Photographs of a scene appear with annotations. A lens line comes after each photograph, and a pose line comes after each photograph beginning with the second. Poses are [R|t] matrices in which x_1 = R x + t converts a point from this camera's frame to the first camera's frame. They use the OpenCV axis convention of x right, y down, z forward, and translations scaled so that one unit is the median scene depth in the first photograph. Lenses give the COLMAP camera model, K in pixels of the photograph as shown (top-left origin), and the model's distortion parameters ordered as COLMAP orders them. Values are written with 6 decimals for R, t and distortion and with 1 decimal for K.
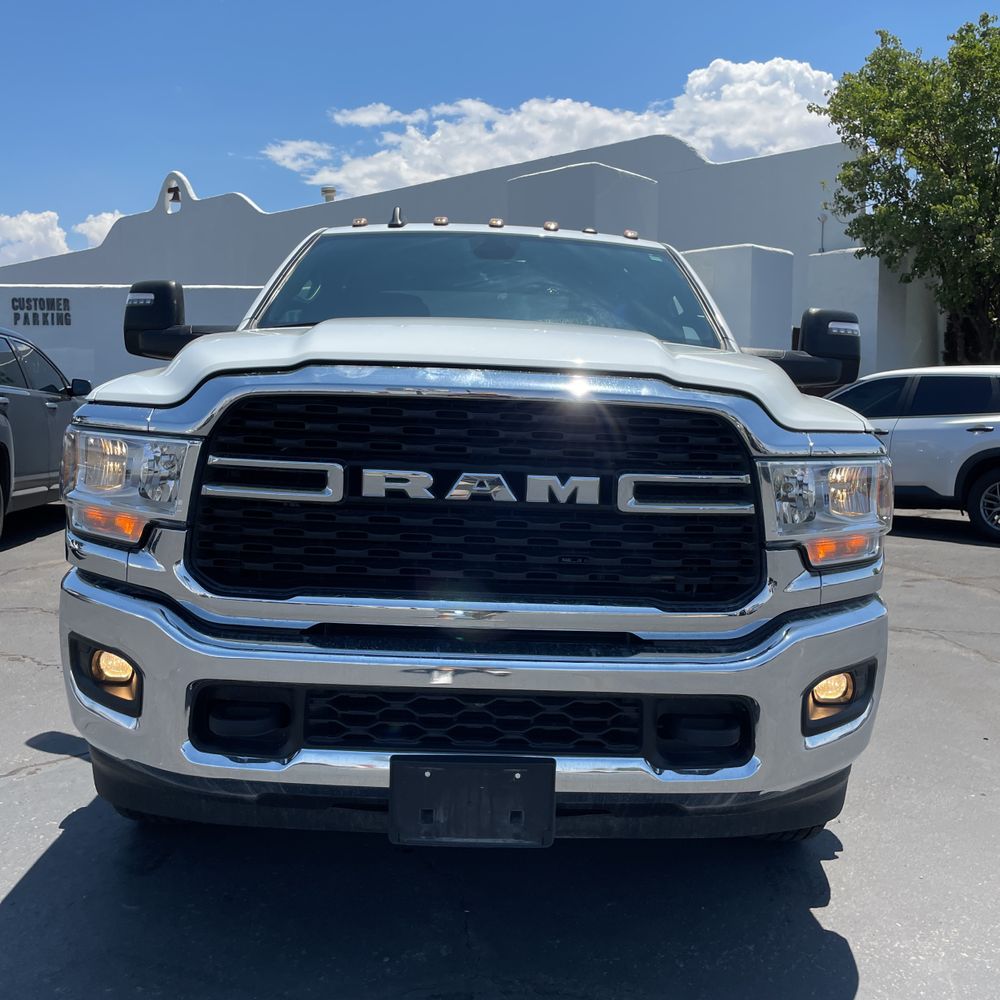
lens RADIAL K [[1021.6, 0, 529.1], [0, 1021.6, 495.8], [0, 0, 1]] dist [0.041809, 0.000000]
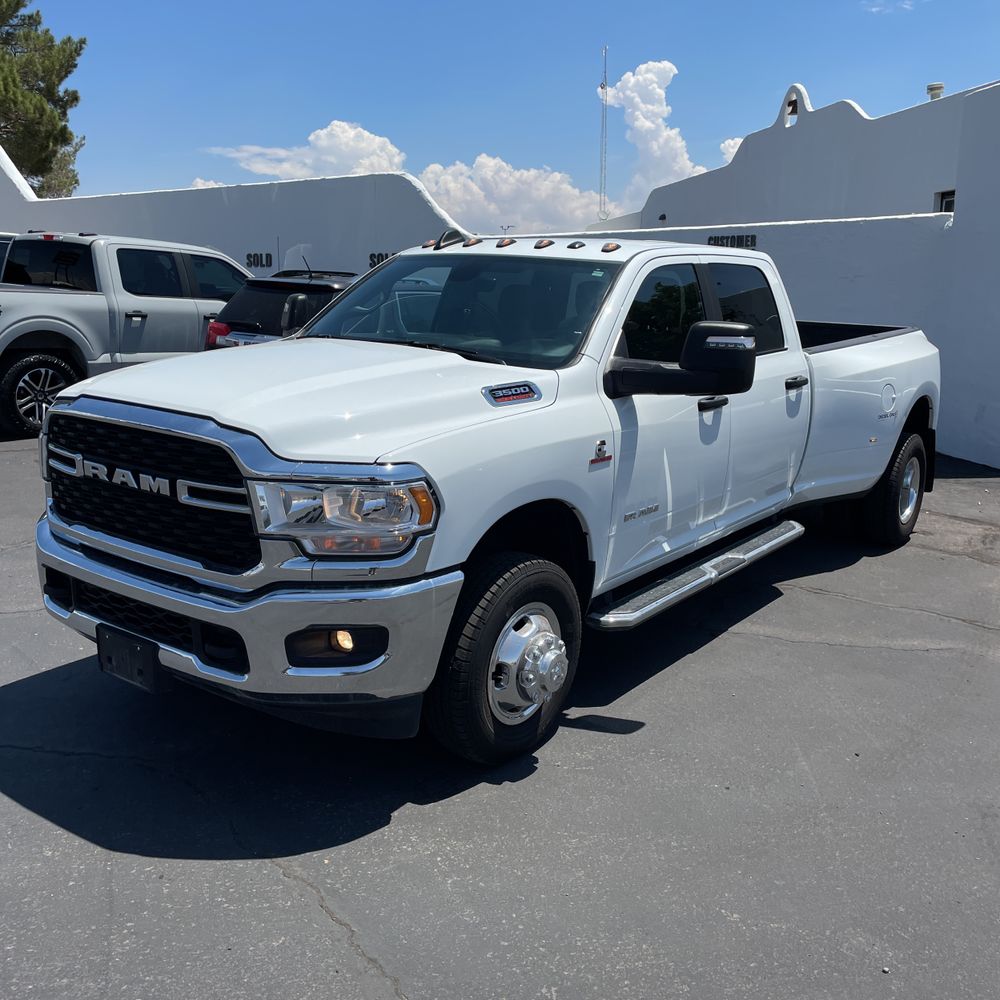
lens RADIAL K [[1021.6, 0, 518.8], [0, 1021.6, 487.1], [0, 0, 1]] dist [0.041809, 0.000000]
pose [[0.793859, 0.117329, -0.596676, 0.832377], [-0.063668, 0.991854, 0.110328, -0.124243], [0.604760, -0.049595, 0.794862, 0.023030]]
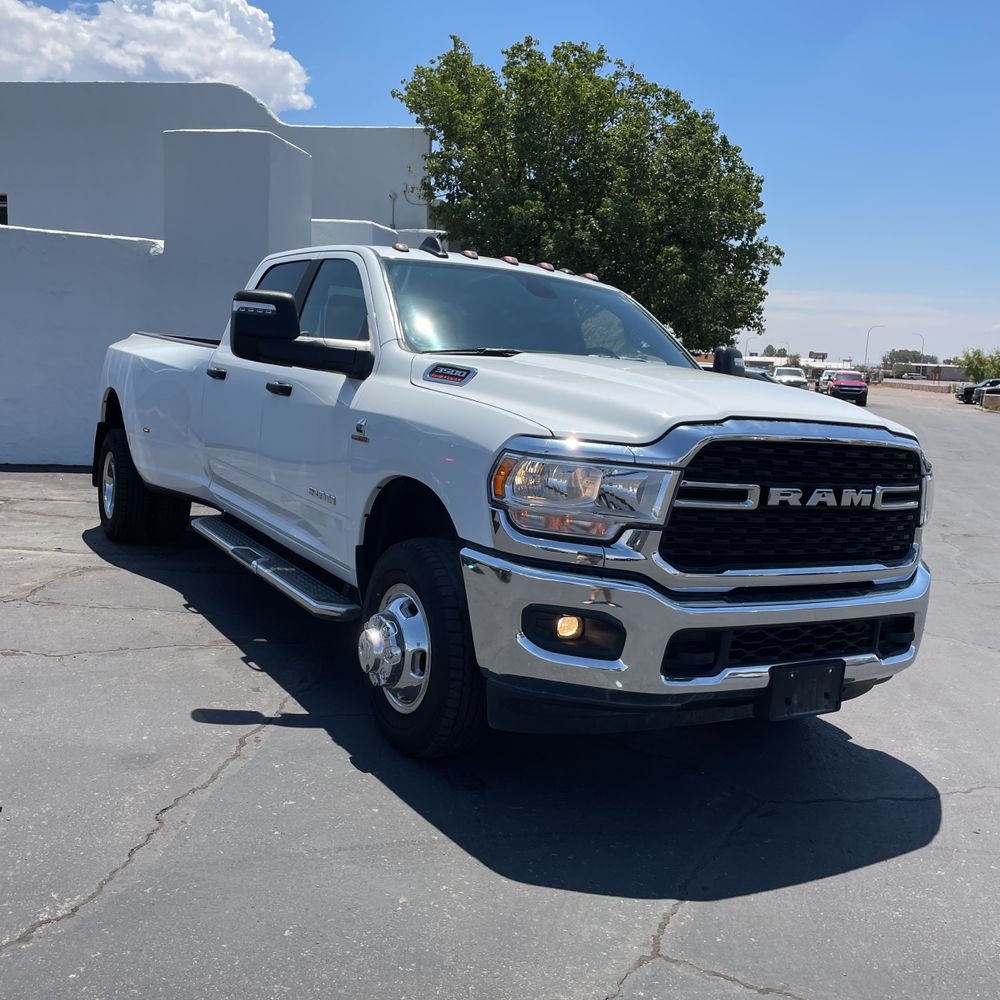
lens RADIAL K [[1021.6, 0, 523.0], [0, 1021.6, 503.9], [0, 0, 1]] dist [0.041809, 0.000000]
pose [[0.864921, -0.028050, 0.501124, -0.714036], [-0.001955, 0.998241, 0.059250, -0.052600], [-0.501904, -0.052226, 0.863345, -0.095112]]
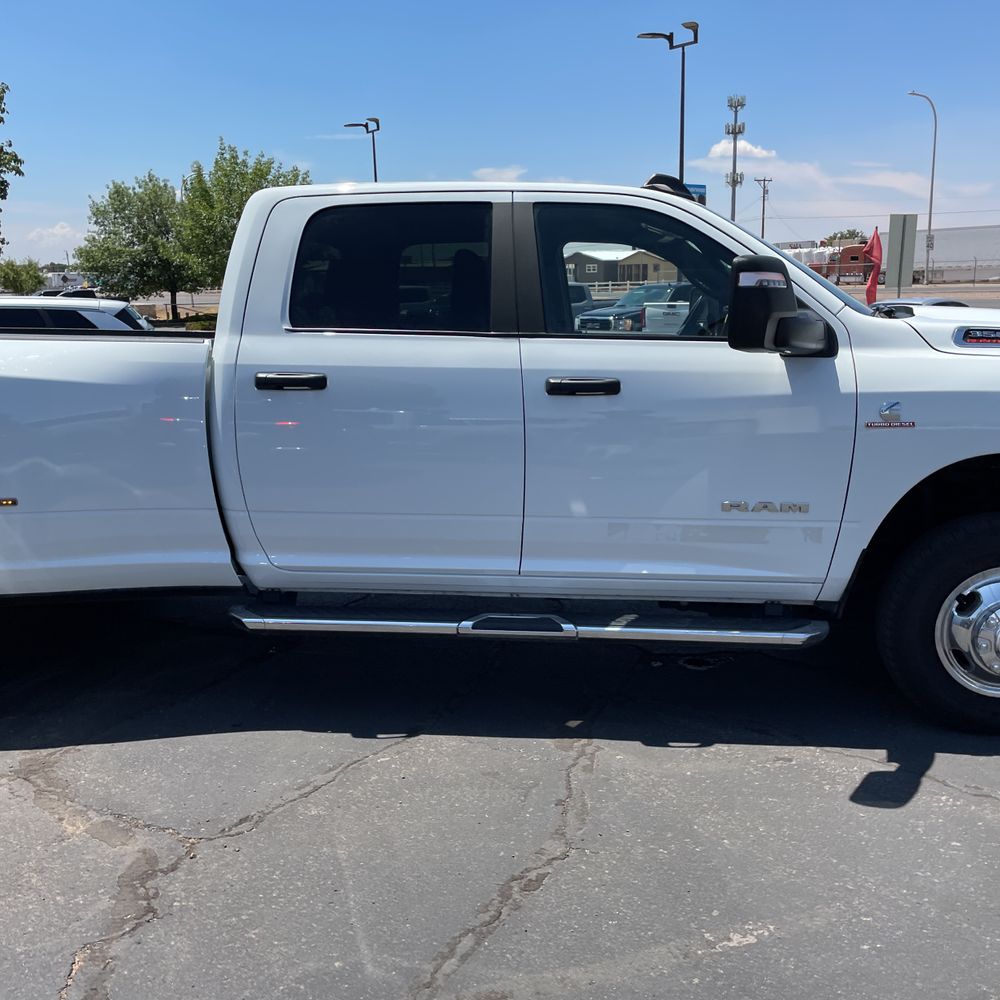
lens RADIAL K [[1021.6, 0, 526.0], [0, 1021.6, 524.0], [0, 0, 1]] dist [0.041809, 0.000000]
pose [[0.130719, -0.229534, 0.964483, -1.285384], [0.114383, 0.969825, 0.215302, -0.209719], [-0.984799, 0.082176, 0.153029, 1.124664]]
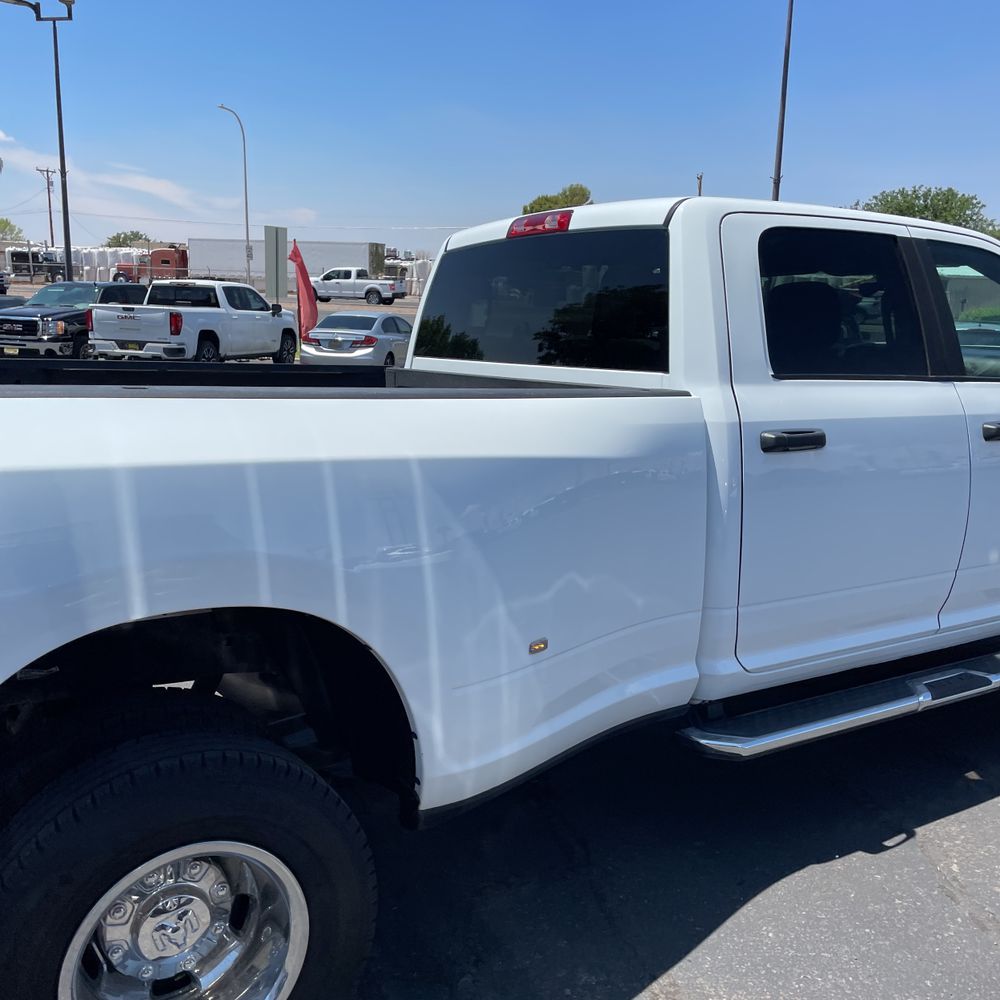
lens RADIAL K [[1021.6, 0, 490.5], [0, 1021.6, 499.0], [0, 0, 1]] dist [0.041809, 0.000000]
pose [[-0.490139, -0.189852, 0.850717, -0.907097], [0.055274, 0.967257, 0.247706, -0.323704], [-0.869890, 0.168433, -0.463596, 2.074336]]
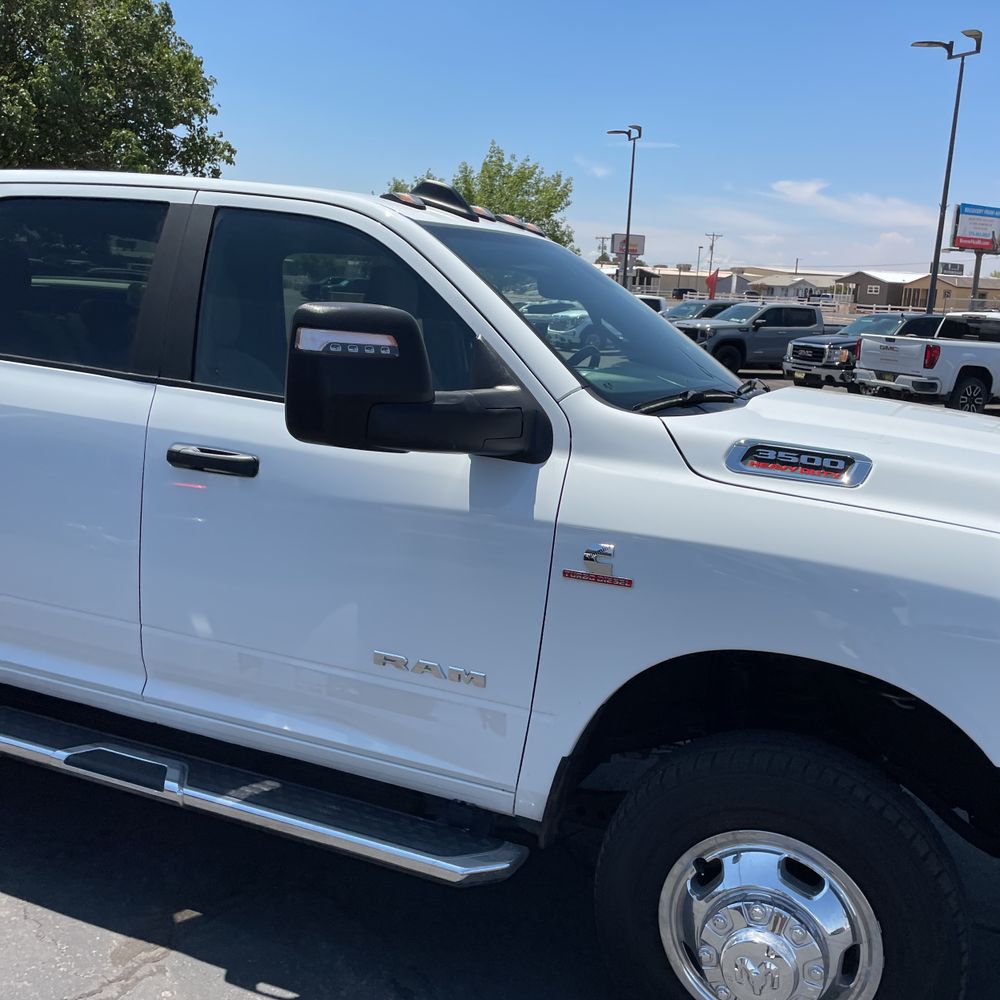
lens RADIAL K [[1021.6, 0, 524.7], [0, 1021.6, 494.9], [0, 0, 1]] dist [0.041809, 0.000000]
pose [[0.391928, -0.164397, 0.905188, -0.870247], [0.034400, 0.985835, 0.164150, -0.206400], [-0.919352, -0.033197, 0.392032, 0.739667]]
